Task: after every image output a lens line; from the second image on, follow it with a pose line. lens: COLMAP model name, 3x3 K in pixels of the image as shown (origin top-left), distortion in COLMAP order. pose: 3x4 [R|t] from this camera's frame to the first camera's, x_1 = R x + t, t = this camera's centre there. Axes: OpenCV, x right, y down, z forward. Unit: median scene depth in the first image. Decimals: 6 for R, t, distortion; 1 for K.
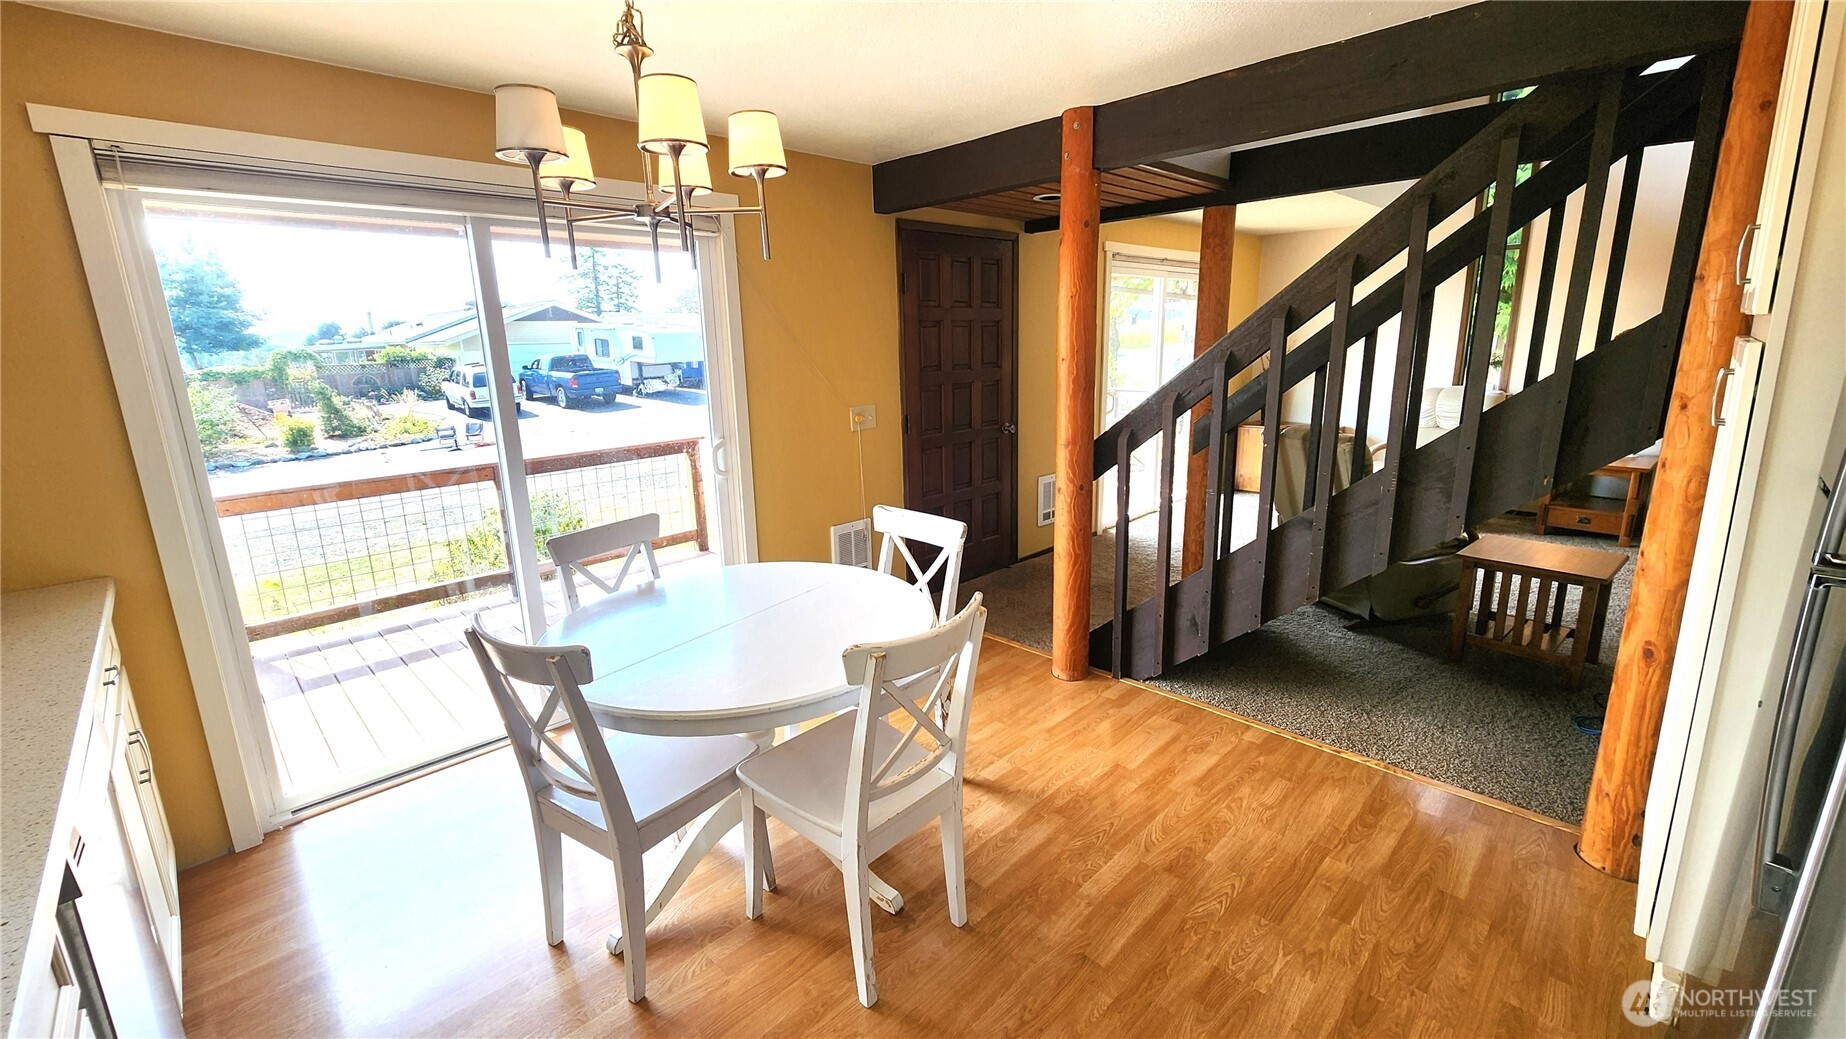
lens RADIAL K [[747.2, 0, 910.5], [0, 747.2, 508.9], [0, 0, 1]] dist [-0.000273, -0.000137]
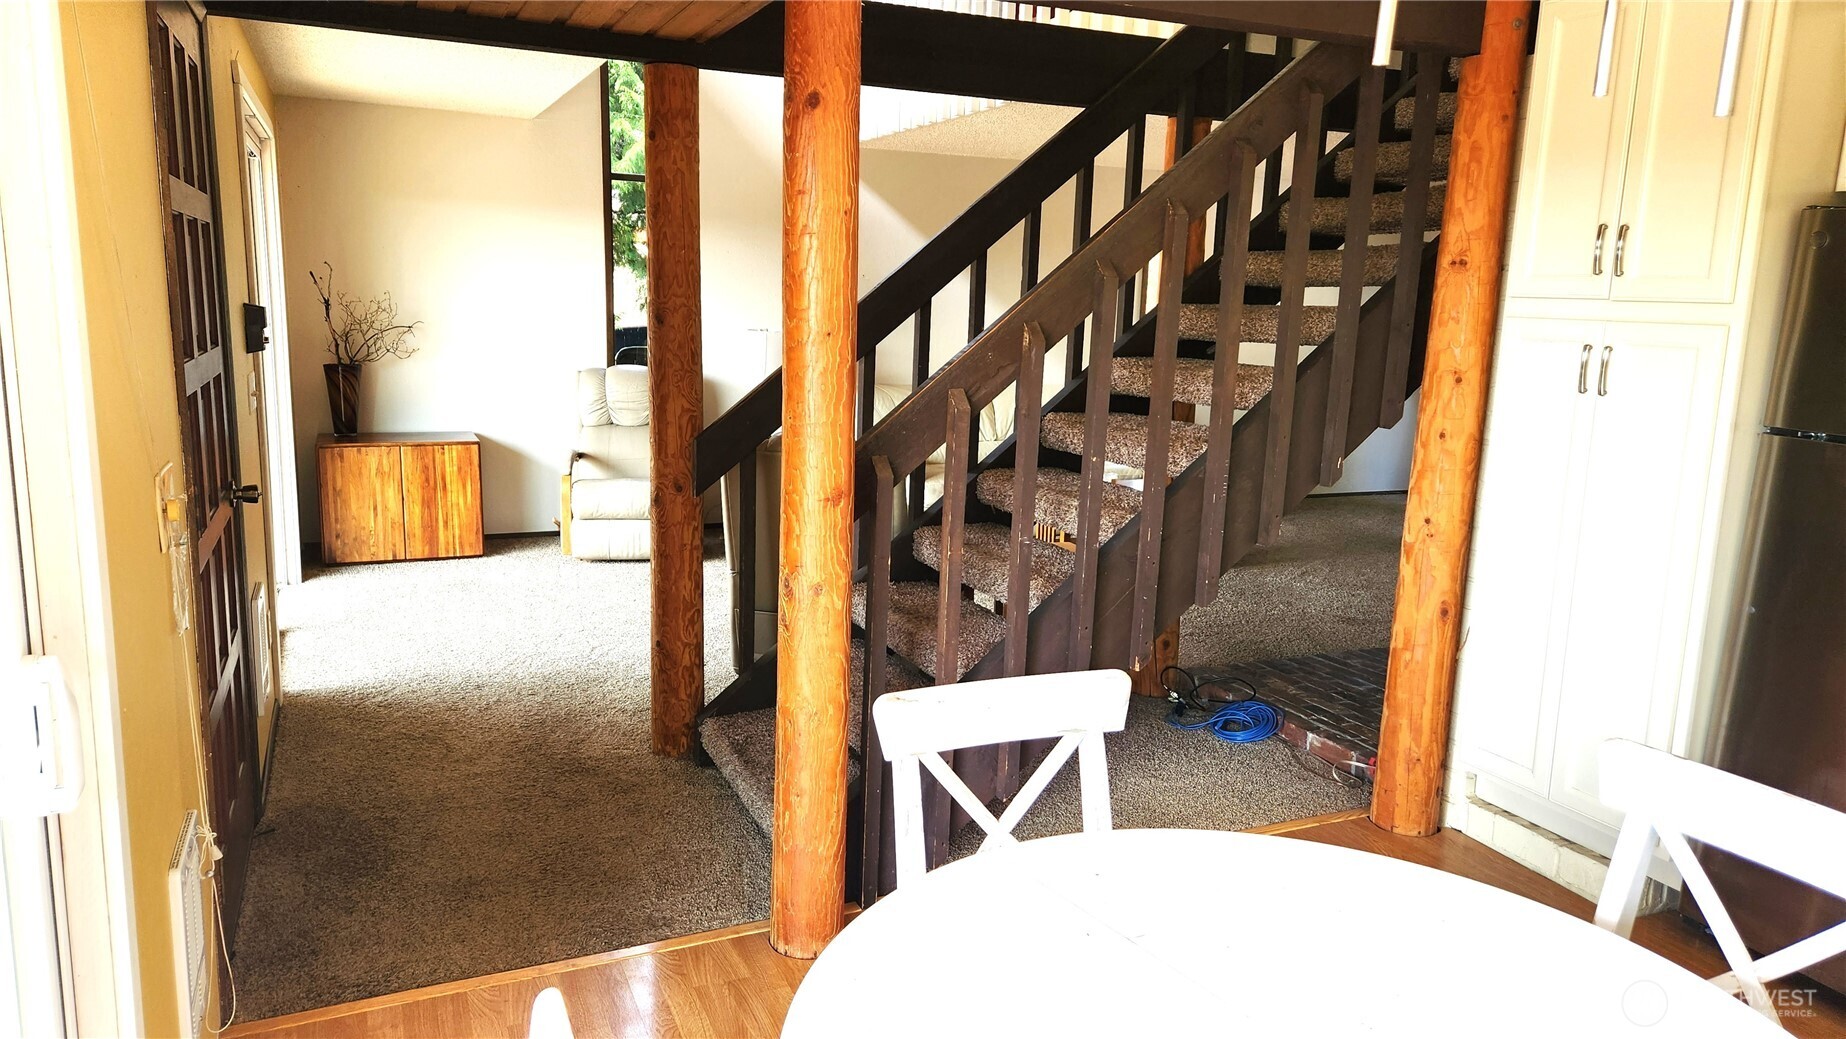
lens RADIAL K [[1241.8, 0, 917.7], [0, 1241.8, 518.1], [0, 0, 1]] dist [0.042284, -0.023679]
pose [[0.347049, -0.135412, 0.928020, -0.840622], [0.174308, 0.981594, 0.078044, -0.193296], [-0.921506, 0.134676, 0.364264, 0.960267]]
